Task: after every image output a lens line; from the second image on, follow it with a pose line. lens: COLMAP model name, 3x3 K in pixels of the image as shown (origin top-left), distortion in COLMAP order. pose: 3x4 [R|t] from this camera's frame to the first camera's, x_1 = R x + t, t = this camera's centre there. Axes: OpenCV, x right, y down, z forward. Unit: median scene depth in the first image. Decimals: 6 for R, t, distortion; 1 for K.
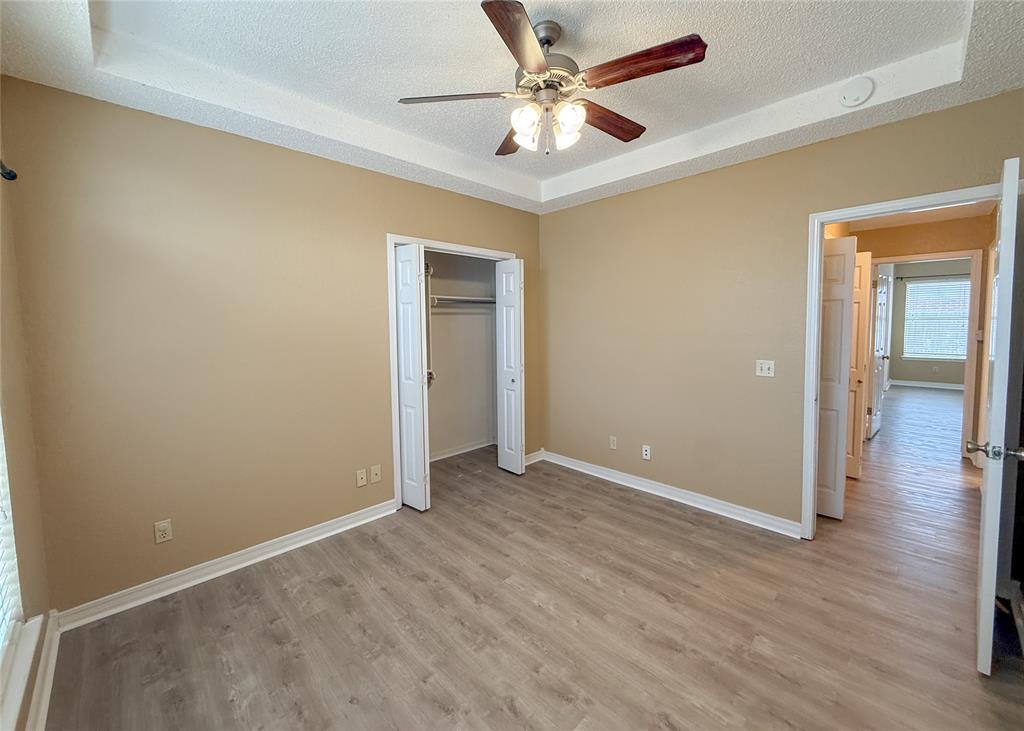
lens RADIAL K [[408.1, 0, 510.7], [0, 408.1, 345.9], [0, 0, 1]] dist [0.000104, -0.000180]
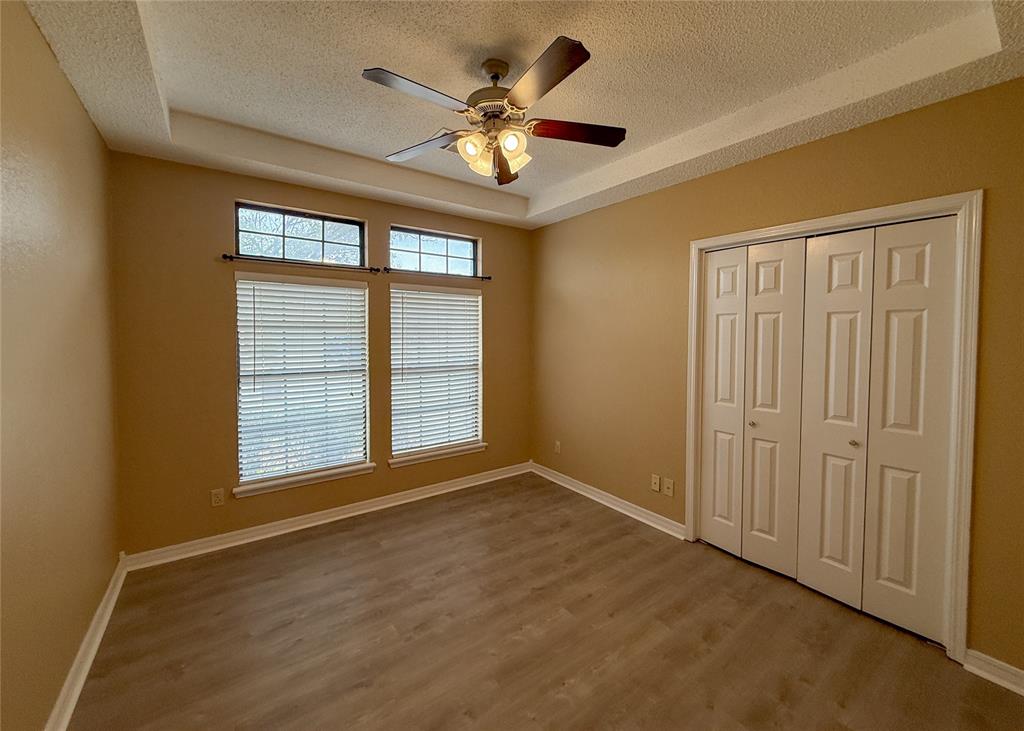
lens RADIAL K [[408.1, 0, 510.7], [0, 408.1, 345.9], [0, 0, 1]] dist [0.000104, -0.000180]
pose [[-0.144923, 0.043328, -0.988494, 0.936706], [-0.067618, 0.996271, 0.053582, -0.077398], [0.987130, 0.074605, -0.141453, 0.989670]]
